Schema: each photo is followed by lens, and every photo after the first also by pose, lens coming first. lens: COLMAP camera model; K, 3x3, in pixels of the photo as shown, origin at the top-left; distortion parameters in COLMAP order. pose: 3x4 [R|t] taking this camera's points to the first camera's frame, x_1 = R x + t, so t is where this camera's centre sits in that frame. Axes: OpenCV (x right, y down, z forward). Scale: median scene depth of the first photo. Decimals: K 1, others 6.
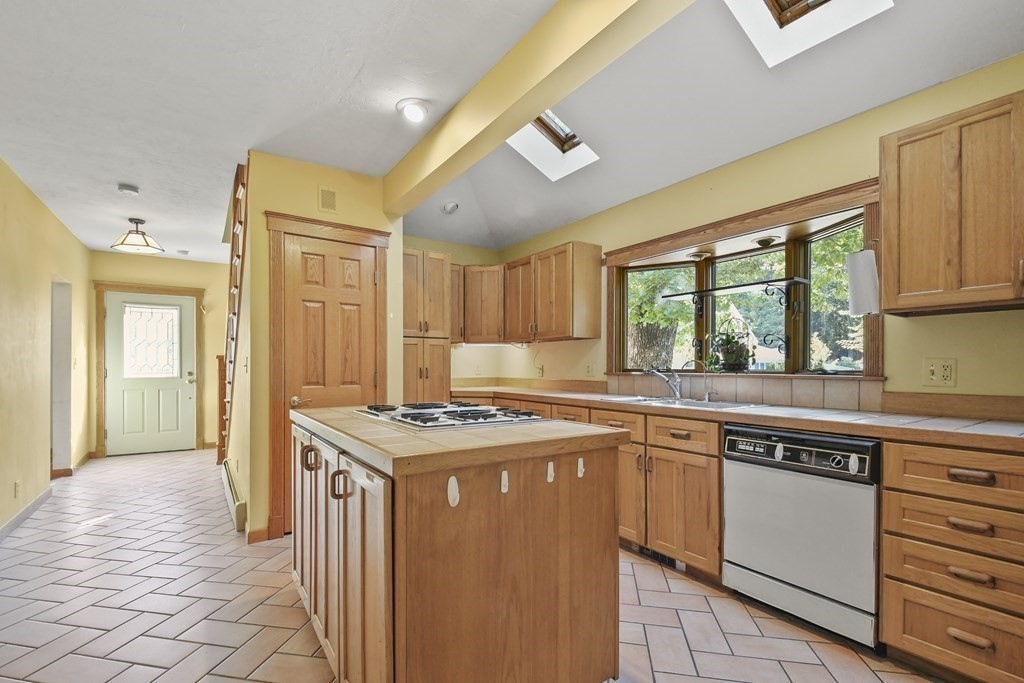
lens RADIAL K [[453.0, 0, 512.1], [0, 453.0, 367.2], [0, 0, 1]] dist [0.000361, -0.000290]
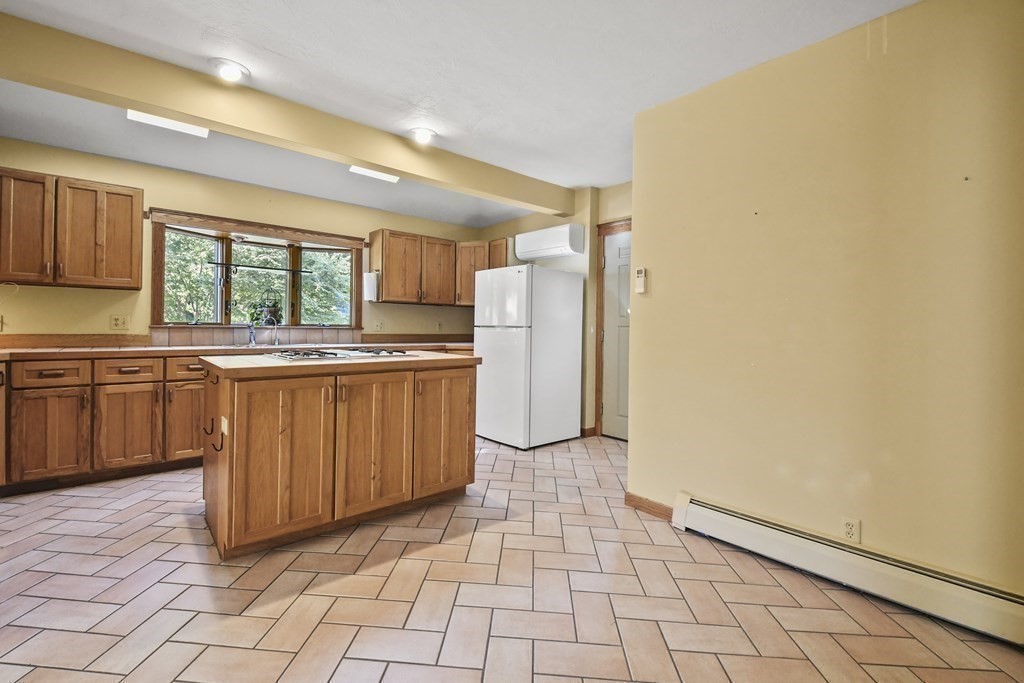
lens RADIAL K [[442.2, 0, 508.0], [0, 442.2, 325.6], [0, 0, 1]] dist [-0.001244, -0.000336]
pose [[-0.111650, -0.001458, 0.993747, -1.572030], [-0.013783, 0.999905, -0.000082, 0.000983], [-0.993652, -0.013706, -0.111660, 0.581342]]
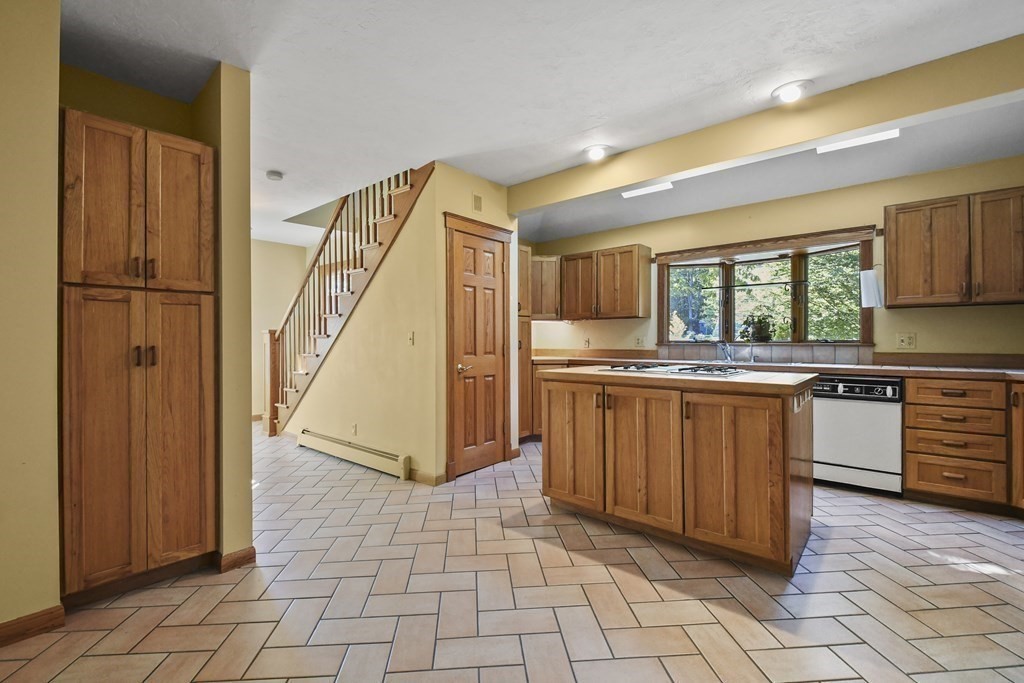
lens RADIAL K [[446.1, 0, 502.7], [0, 446.1, 337.9], [0, 0, 1]] dist [-0.001026, -0.000844]
pose [[0.968058, -0.003762, 0.250700, -1.023441], [0.005637, 0.999961, -0.006764, 0.003264], [-0.250664, 0.007961, 0.968041, -0.284787]]
